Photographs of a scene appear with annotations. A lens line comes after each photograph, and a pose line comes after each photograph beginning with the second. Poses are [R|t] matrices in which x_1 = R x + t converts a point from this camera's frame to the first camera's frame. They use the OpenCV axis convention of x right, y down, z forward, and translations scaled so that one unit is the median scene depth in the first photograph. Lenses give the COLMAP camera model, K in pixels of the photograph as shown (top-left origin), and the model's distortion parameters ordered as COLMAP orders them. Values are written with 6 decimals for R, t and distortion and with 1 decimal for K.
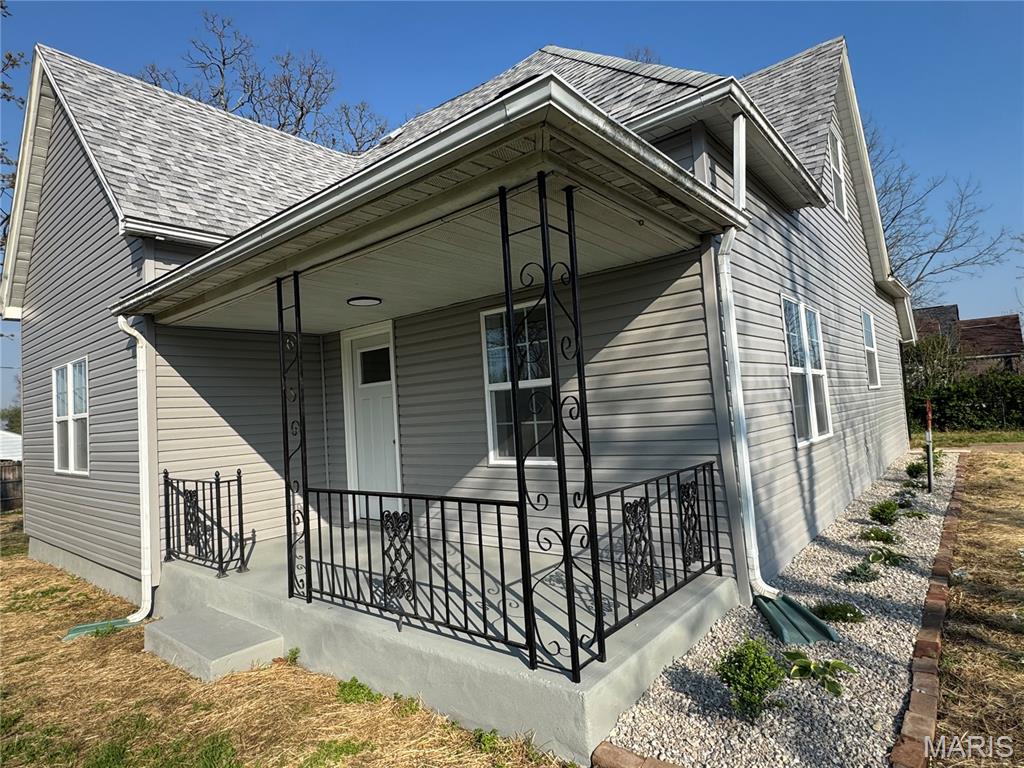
lens RADIAL K [[571.3, 0, 508.9], [0, 571.3, 384.2], [0, 0, 1]] dist [-0.003295, 0.001181]
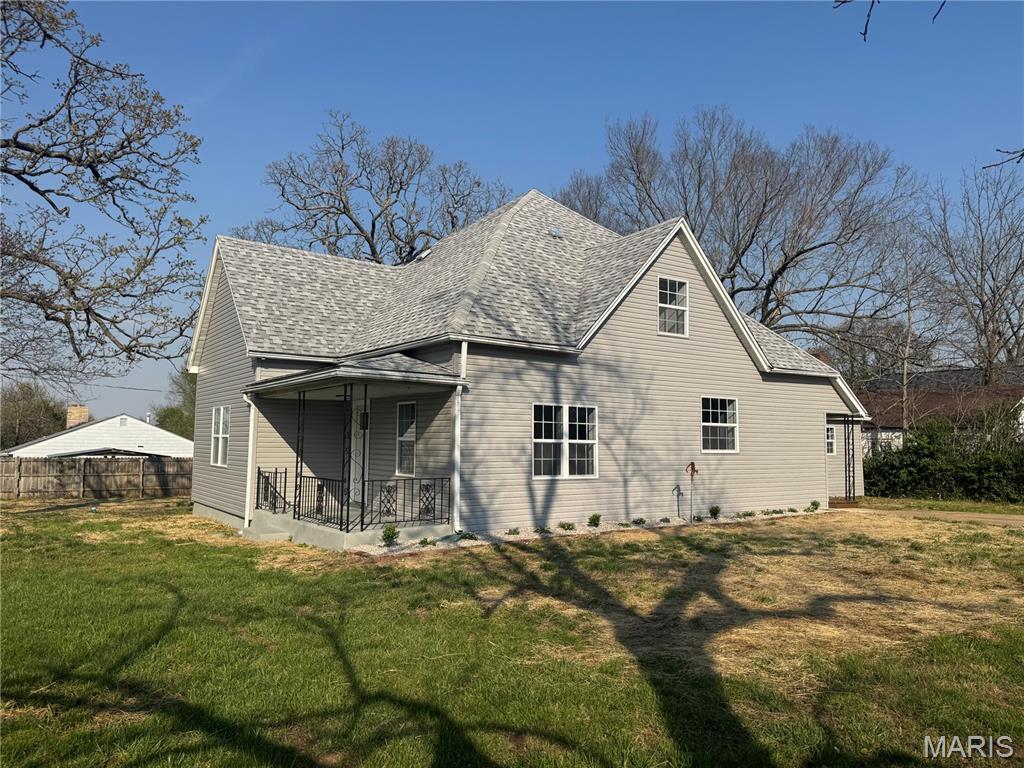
lens RADIAL K [[716.4, 0, 518.7], [0, 716.4, 390.0], [0, 0, 1]] dist [0.072971, -0.091889]
pose [[0.965077, 0.054970, -0.256136, 1.220201], [-0.059415, 0.998187, -0.009640, -0.200409], [0.255141, 0.024522, 0.966593, -1.652006]]
